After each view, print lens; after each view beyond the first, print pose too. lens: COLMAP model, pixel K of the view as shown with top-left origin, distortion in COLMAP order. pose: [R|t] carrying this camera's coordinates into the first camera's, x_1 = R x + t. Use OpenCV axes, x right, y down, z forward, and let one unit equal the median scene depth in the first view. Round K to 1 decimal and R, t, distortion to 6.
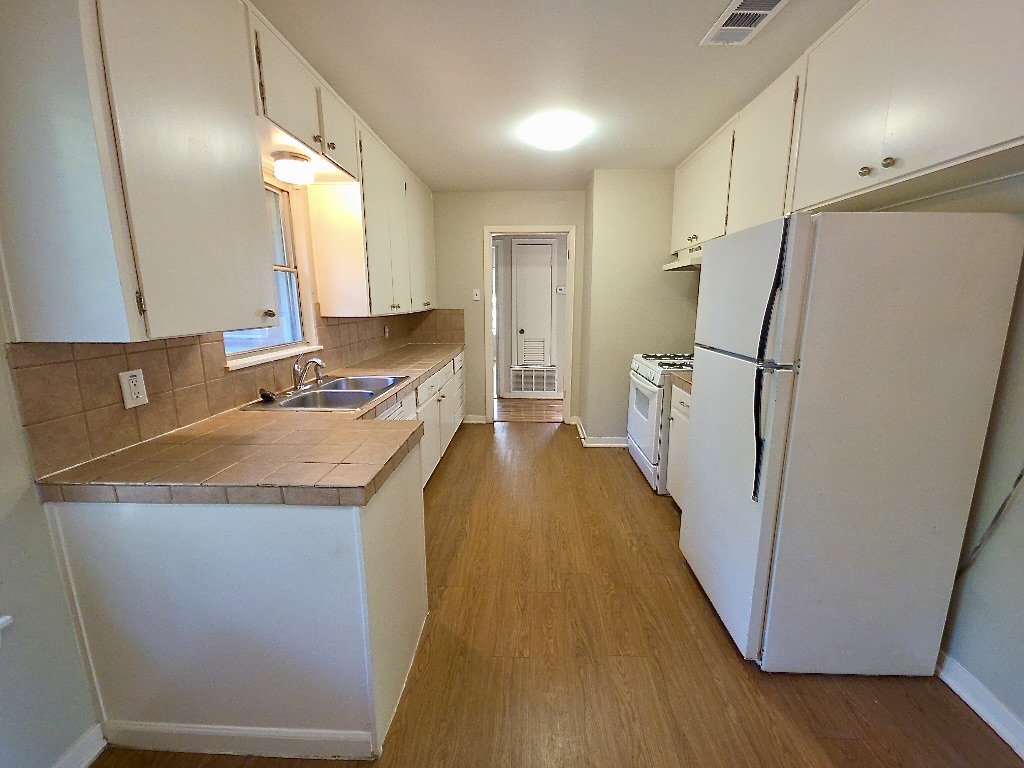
lens RADIAL K [[422.7, 0, 519.0], [0, 422.7, 378.1], [0, 0, 1]] dist [0.002837, -0.000332]
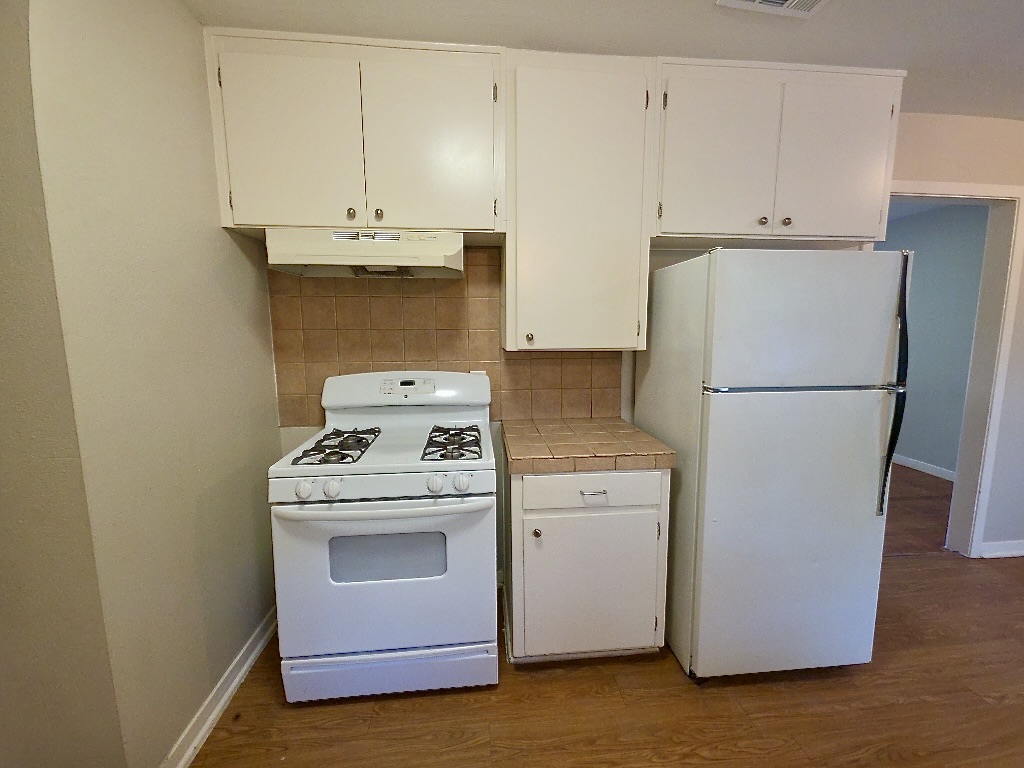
lens RADIAL K [[422.7, 0, 519.0], [0, 422.7, 378.1], [0, 0, 1]] dist [0.002837, -0.000332]
pose [[-0.133988, -0.128293, 0.982643, -0.208974], [0.180907, 0.971756, 0.151539, -0.236886], [-0.974331, 0.198071, -0.106995, 1.229834]]
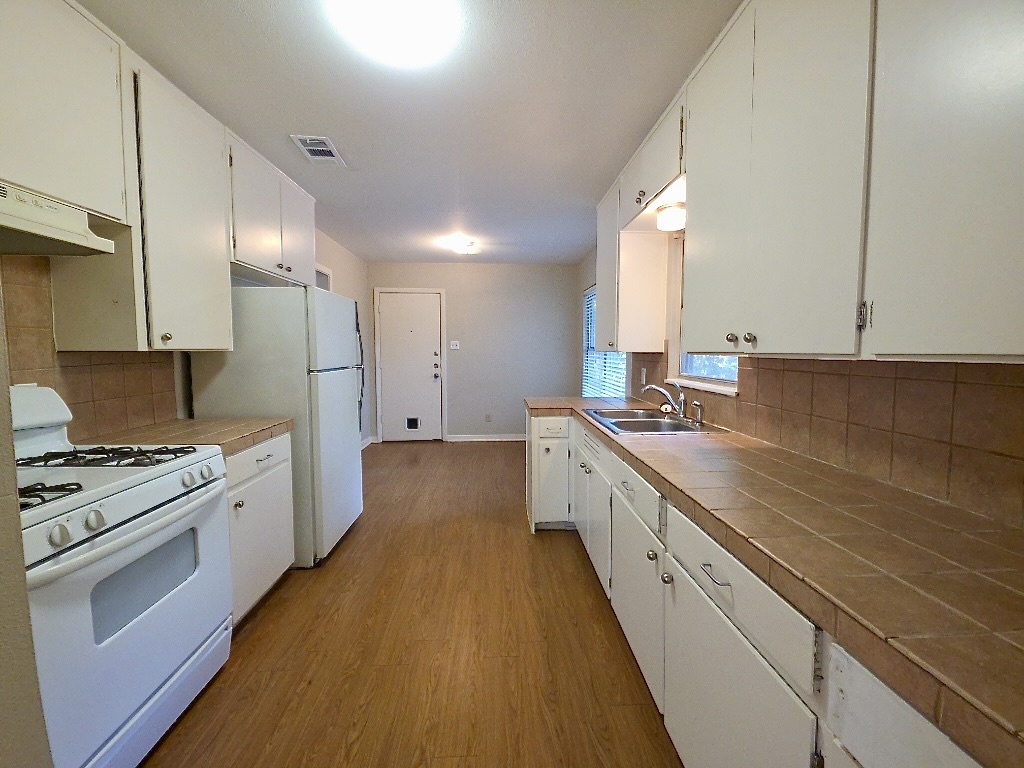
lens RADIAL K [[422.7, 0, 519.0], [0, 422.7, 378.1], [0, 0, 1]] dist [0.002837, -0.000332]
pose [[-0.995637, 0.003197, -0.093252, -0.020789], [-0.019879, 0.969199, 0.245475, -0.318847], [0.091165, 0.246258, -0.964907, 1.932310]]
